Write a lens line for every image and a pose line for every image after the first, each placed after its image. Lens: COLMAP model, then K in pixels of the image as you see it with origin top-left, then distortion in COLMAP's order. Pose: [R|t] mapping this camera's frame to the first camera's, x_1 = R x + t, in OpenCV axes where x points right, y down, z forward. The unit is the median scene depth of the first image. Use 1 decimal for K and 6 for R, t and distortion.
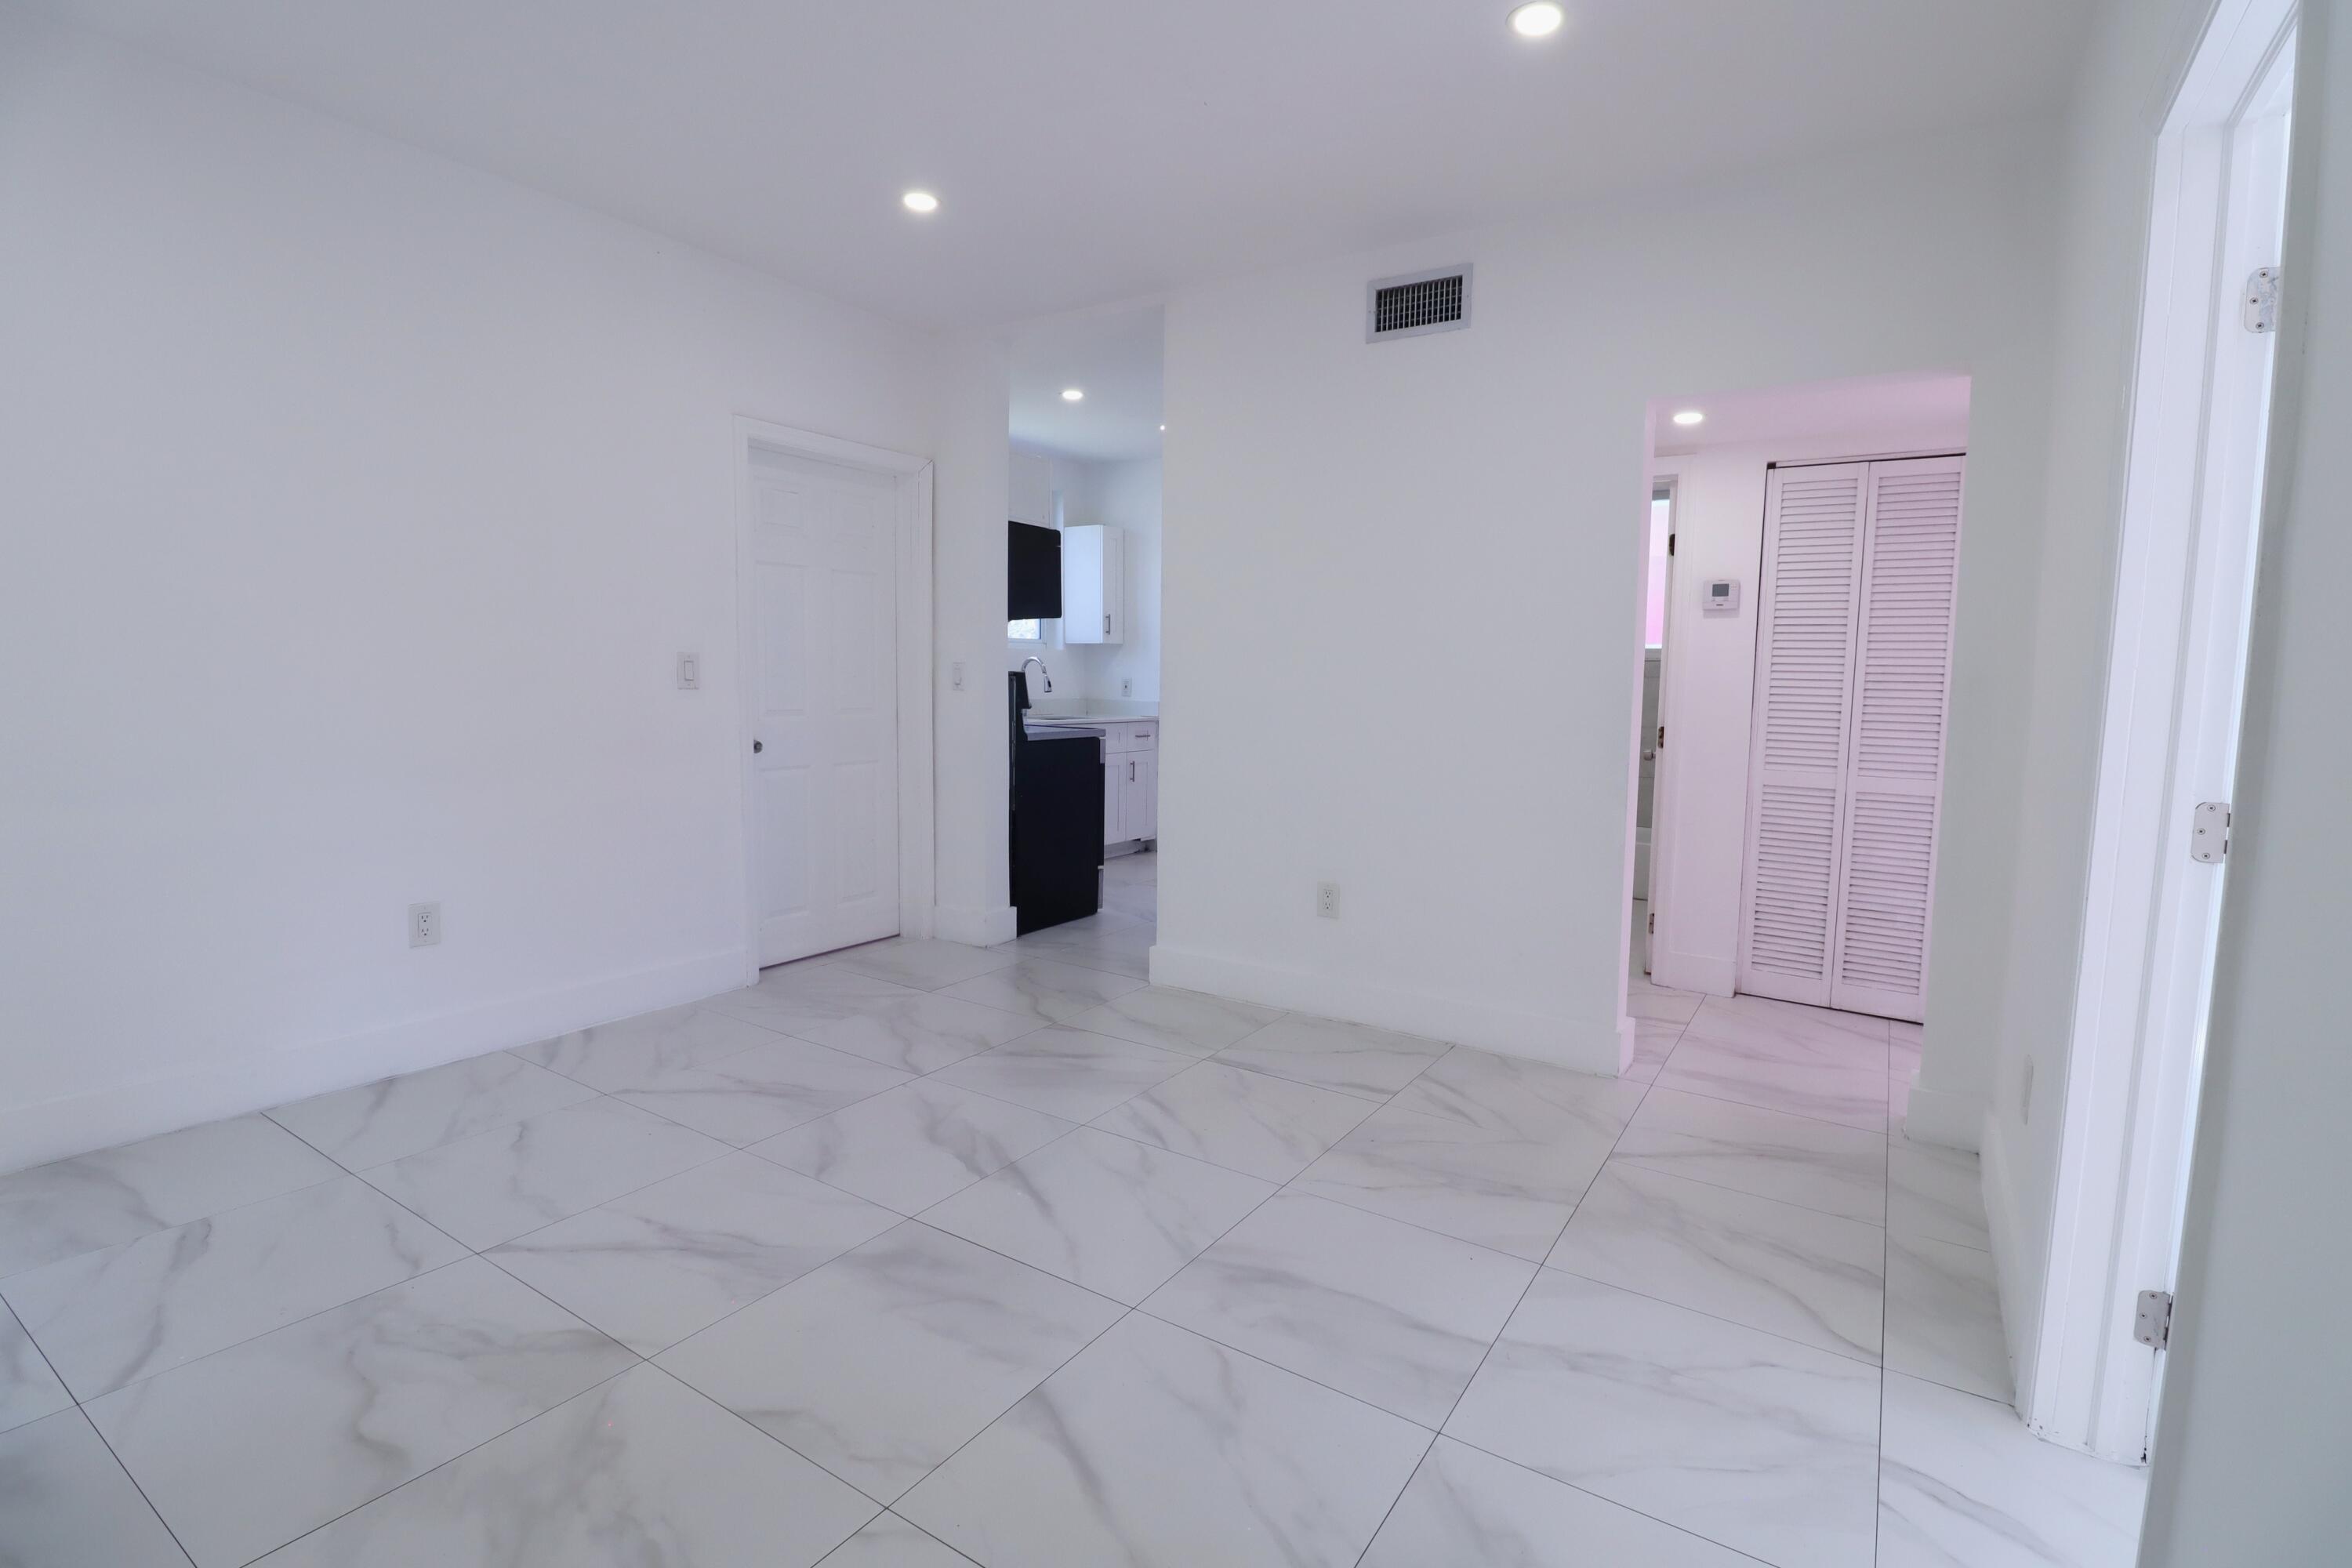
lens RADIAL K [[1104.2, 0, 1174.1], [0, 1104.2, 780.1], [0, 0, 1]] dist [-0.002658, -0.000430]
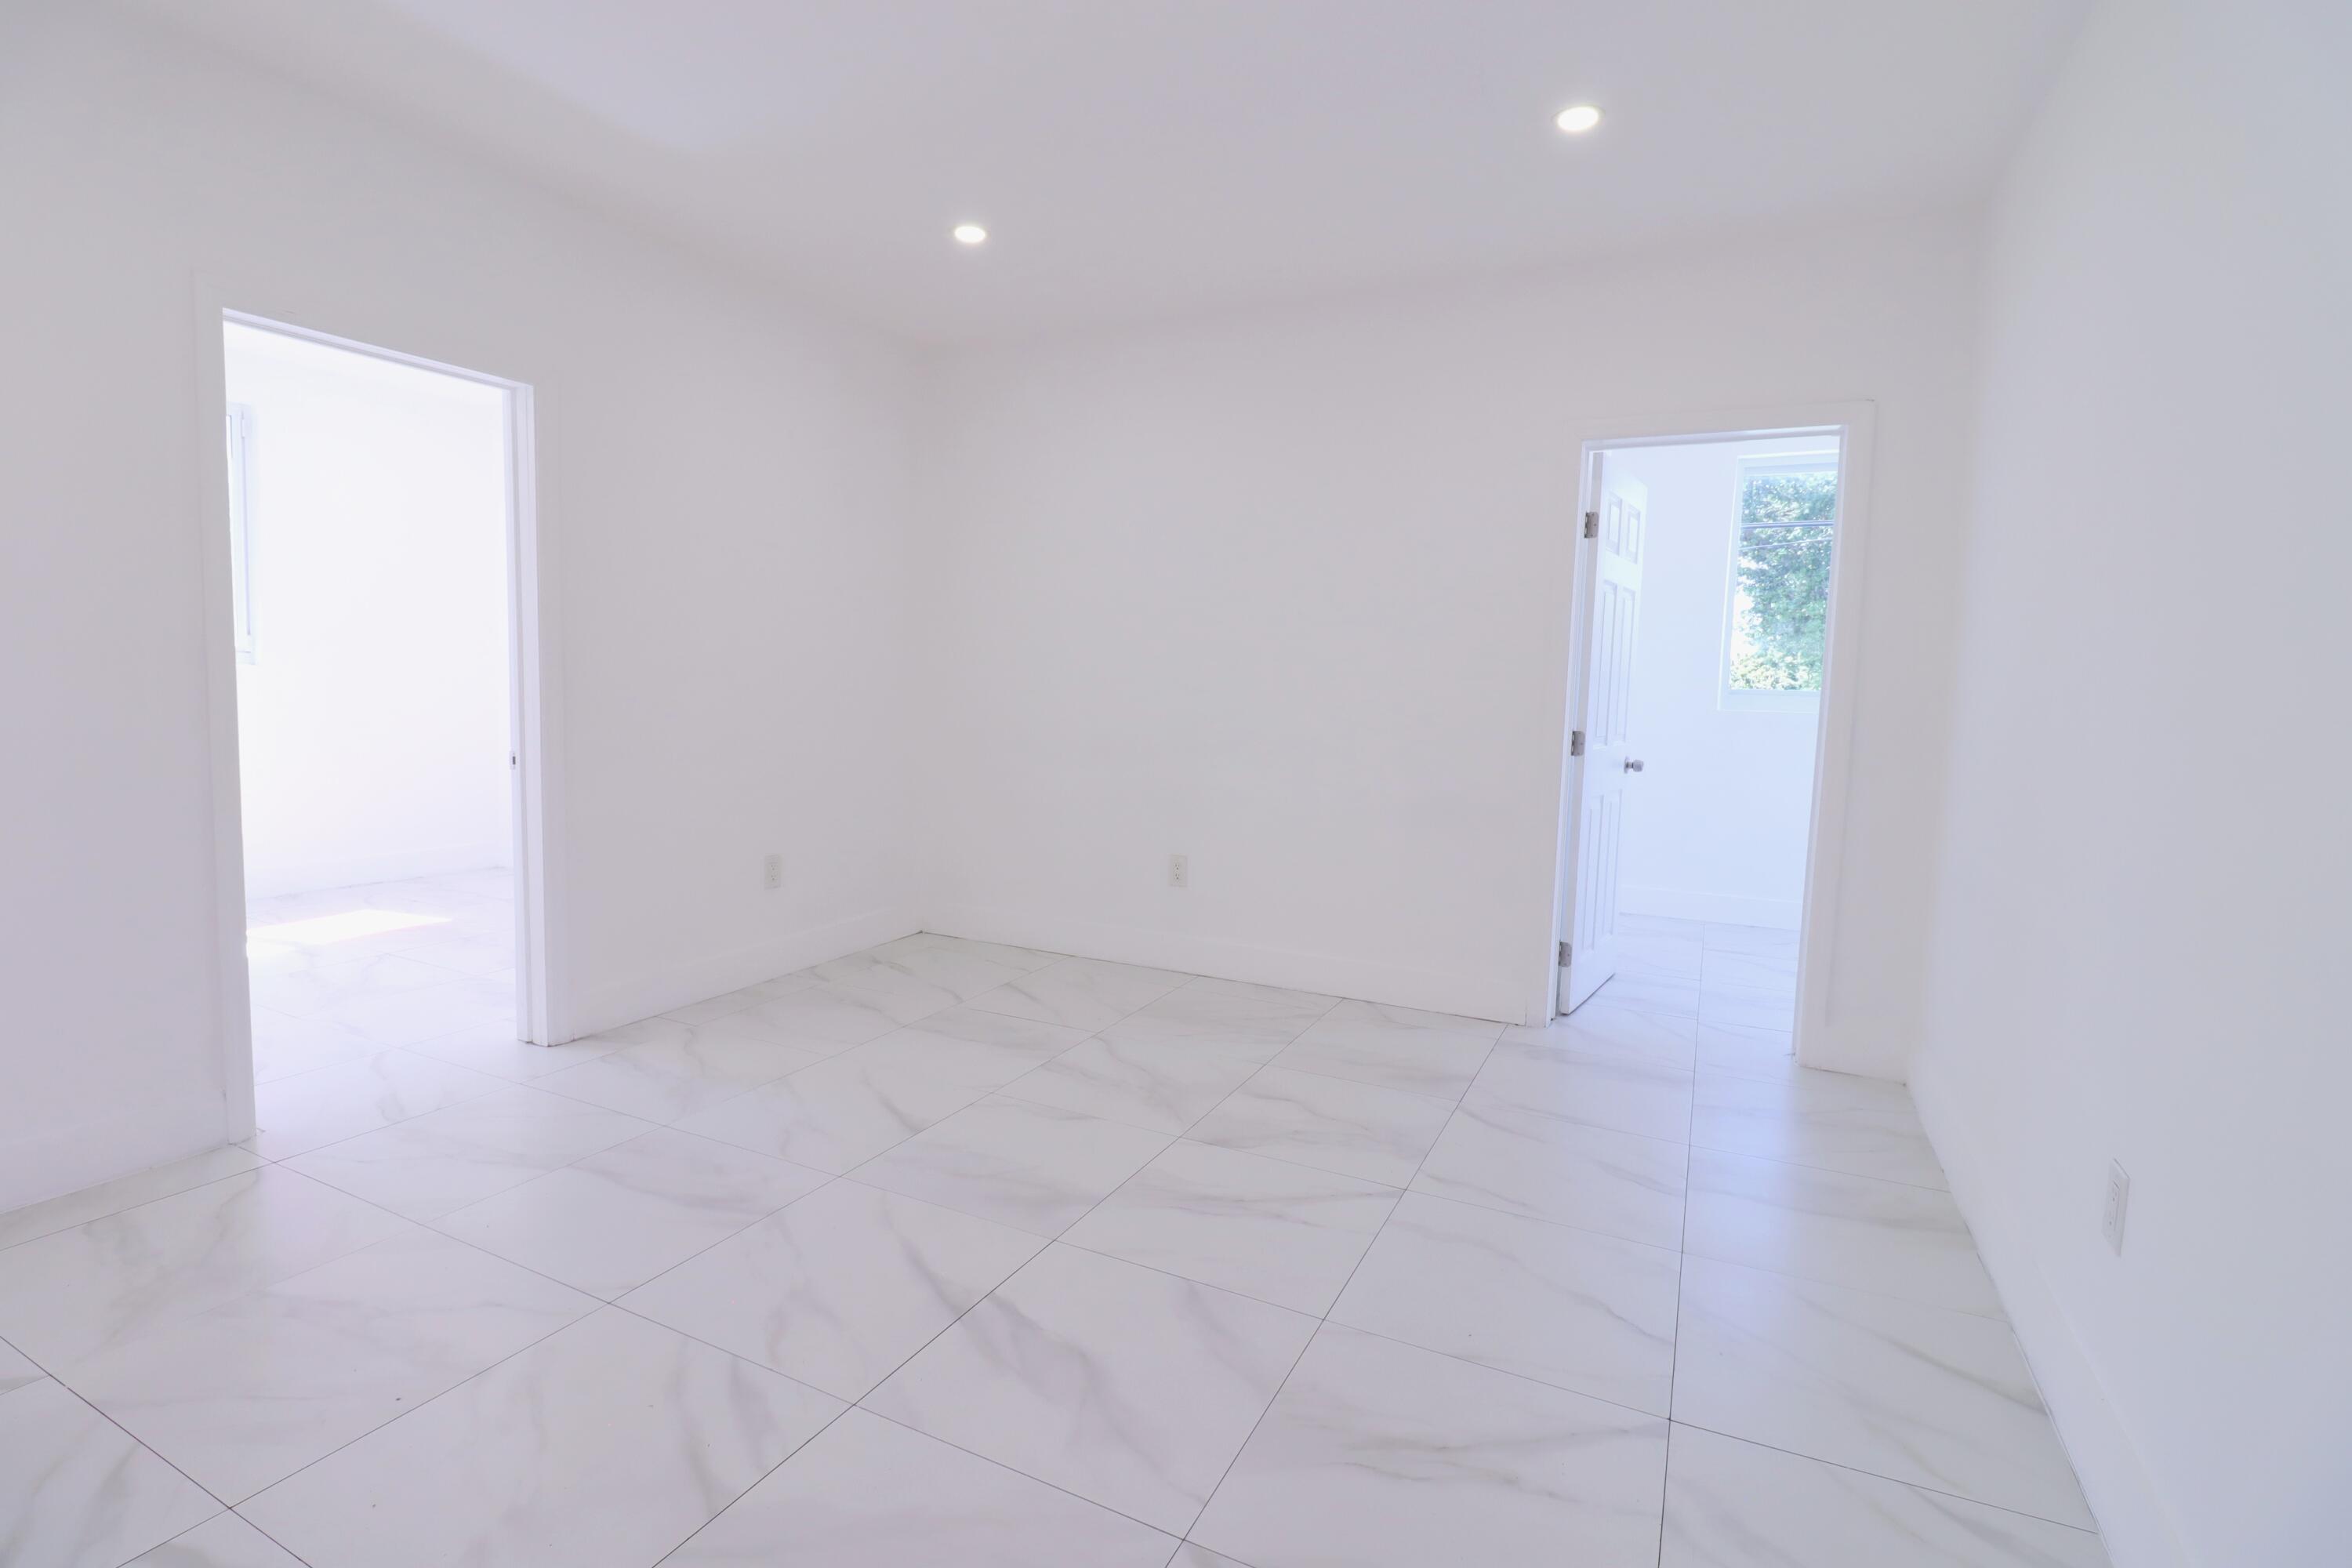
lens RADIAL K [[1104.2, 0, 1171.7], [0, 1104.2, 781.6], [0, 0, 1]] dist [-0.002658, -0.000430]
pose [[-0.991274, -0.033365, -0.127524, -0.192502], [-0.058013, 0.979131, 0.194772, -0.183568], [0.118364, 0.200471, -0.972523, 1.776626]]
